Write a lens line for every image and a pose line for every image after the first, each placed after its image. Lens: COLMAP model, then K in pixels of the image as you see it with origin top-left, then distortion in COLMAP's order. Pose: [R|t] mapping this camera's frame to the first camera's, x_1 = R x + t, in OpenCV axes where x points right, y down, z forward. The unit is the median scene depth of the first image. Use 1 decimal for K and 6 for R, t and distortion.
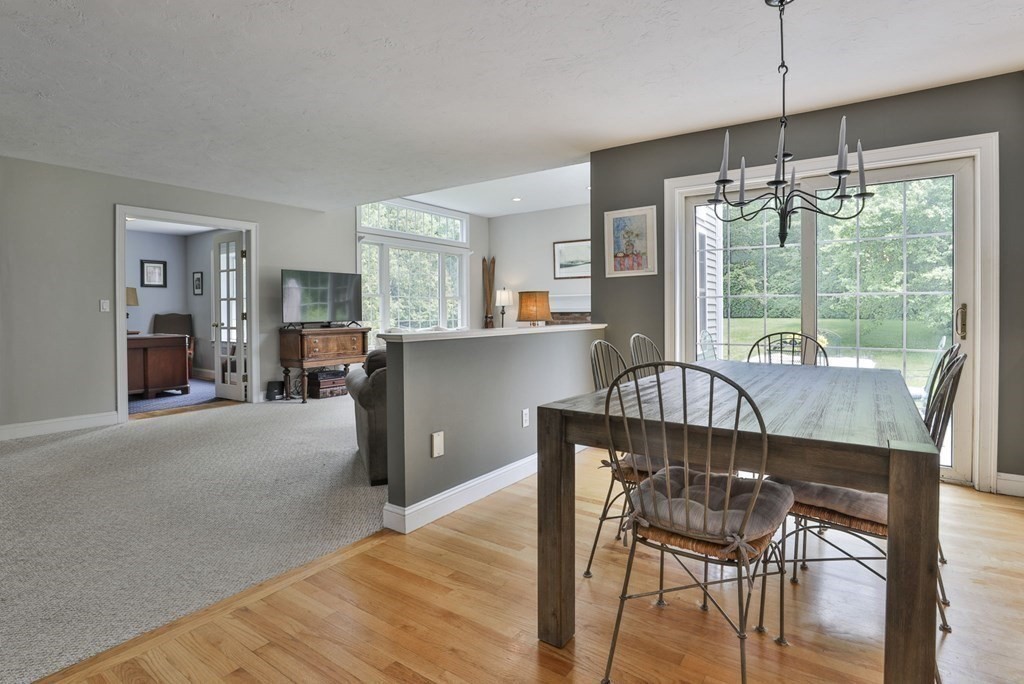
lens RADIAL K [[511.8, 0, 559.1], [0, 511.8, 314.5], [0, 0, 1]] dist [-0.047250, 0.000011]
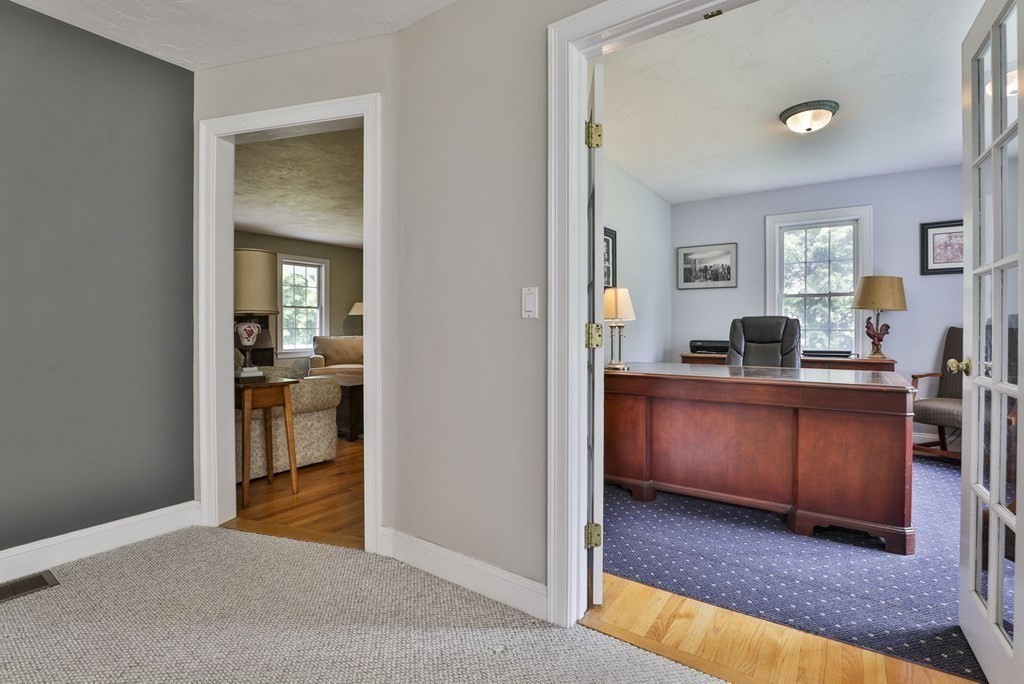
lens RADIAL K [[477.1, 0, 508.7], [0, 477.1, 335.9], [0, 0, 1]] dist [-0.043033, 0.012705]
pose [[-0.042146, 0.019564, -0.998920, -0.425344], [-0.003108, 0.999801, 0.019713, 0.001200], [0.999107, 0.003936, -0.042077, 0.751667]]
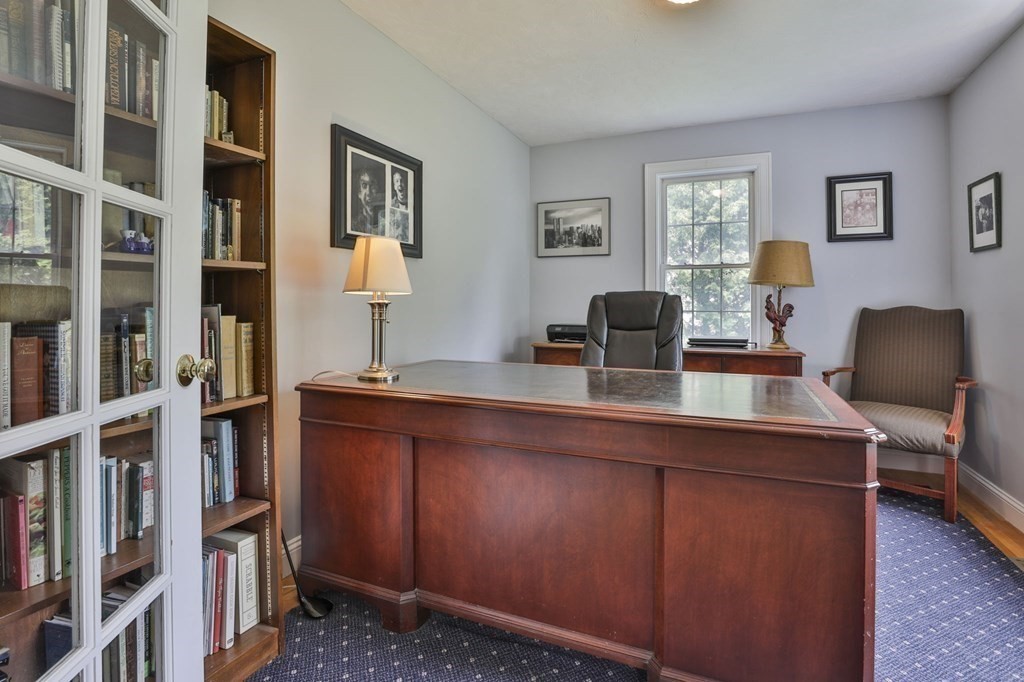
lens RADIAL K [[490.4, 0, 497.1], [0, 490.4, 308.0], [0, 0, 1]] dist [-0.033344, 0.000220]
pose [[0.124104, 0.003227, -0.992264, -0.615922], [-0.008013, 0.999965, 0.002250, 0.001648], [0.992237, 0.007672, 0.124126, 0.871533]]
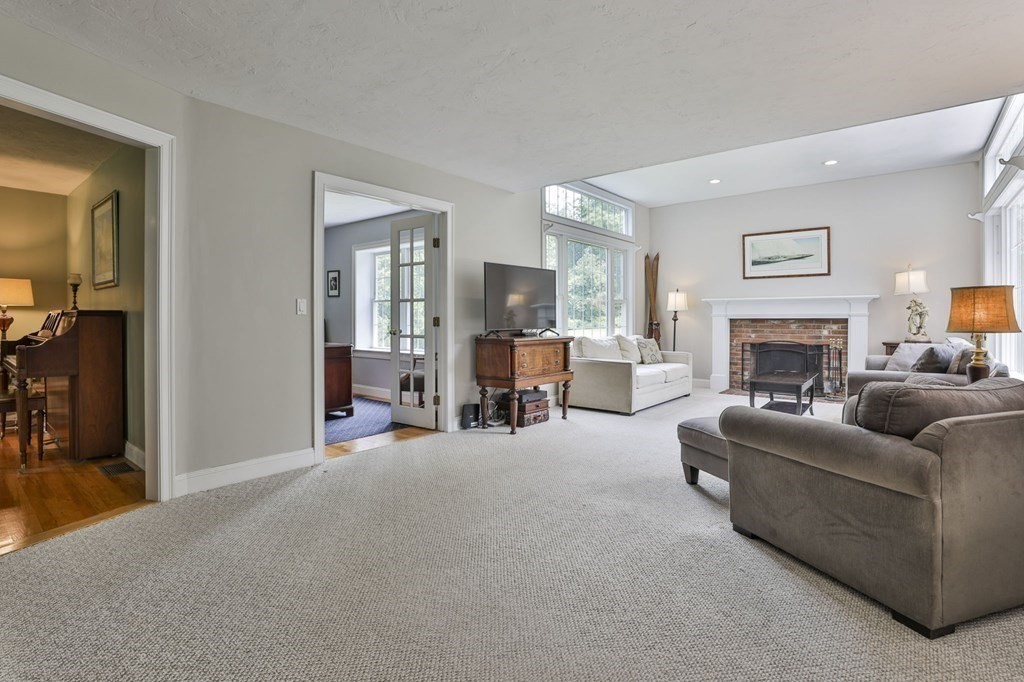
lens RADIAL K [[502.7, 0, 530.8], [0, 502.7, 320.9], [0, 0, 1]] dist [-0.060406, 0.013977]
pose [[0.994110, 0.005822, -0.108219, -0.385742], [-0.005782, 0.999983, 0.000682, 0.000882], [0.108222, -0.000052, 0.994127, 0.229911]]
